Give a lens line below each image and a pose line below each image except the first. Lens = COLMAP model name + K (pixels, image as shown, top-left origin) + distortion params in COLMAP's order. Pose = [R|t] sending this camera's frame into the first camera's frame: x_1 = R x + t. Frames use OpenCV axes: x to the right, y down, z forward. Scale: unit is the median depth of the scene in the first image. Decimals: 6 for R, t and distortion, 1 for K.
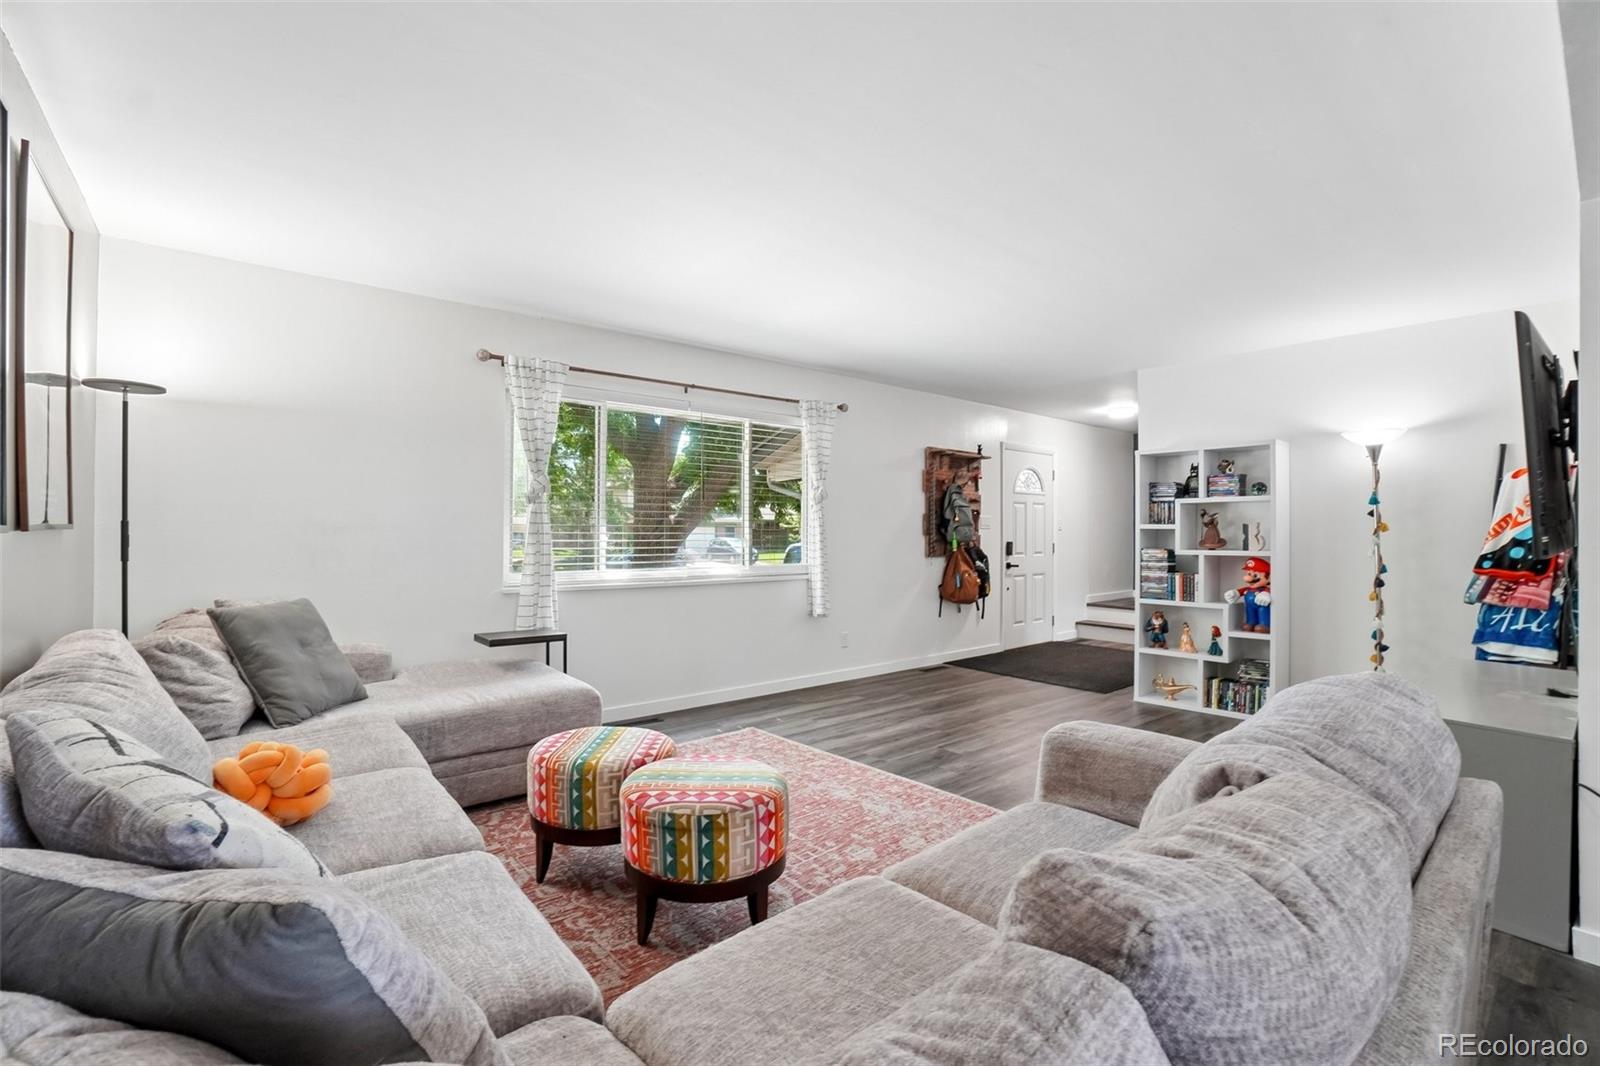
lens RADIAL K [[737.1, 0, 839.5], [0, 737.1, 528.5], [0, 0, 1]] dist [-0.035571, 0.000108]
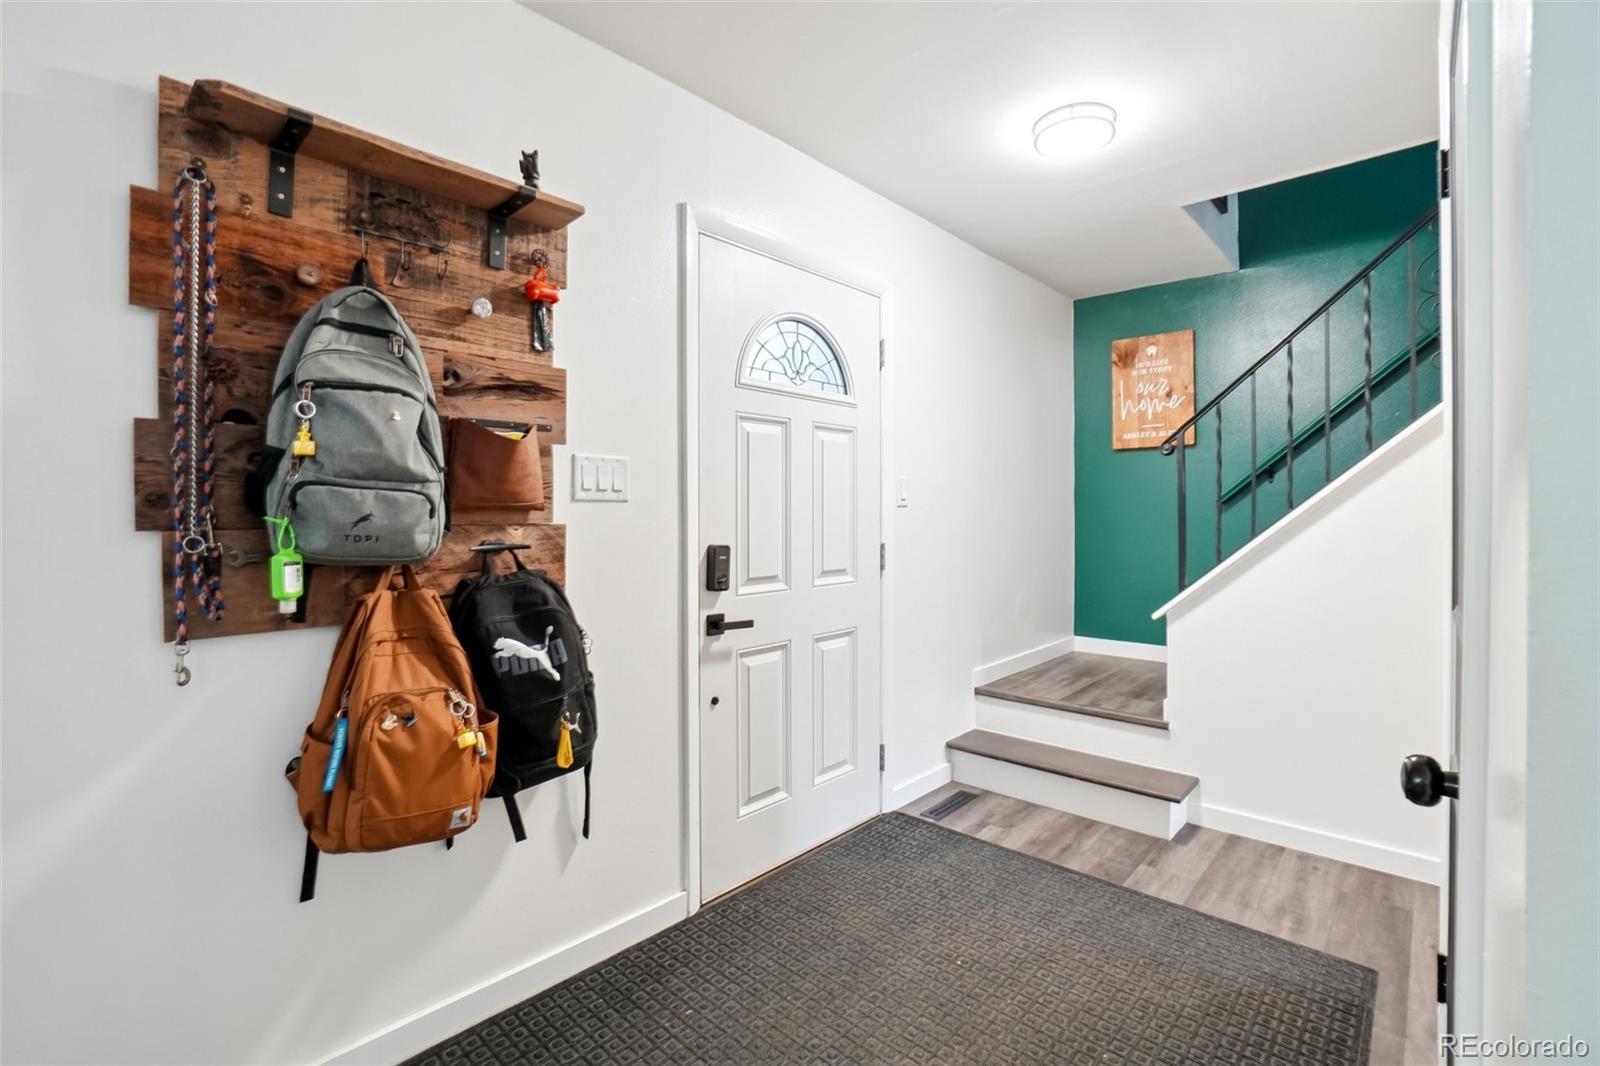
lens RADIAL K [[723.9, 0, 796.1], [0, 723.9, 505.1], [0, 0, 1]] dist [-0.035550, 0.000480]
pose [[0.996820, -0.001759, 0.079663, 0.265699], [0.001969, 0.999995, -0.002563, 0.002739], [-0.079658, 0.002712, 0.996819, 0.781978]]
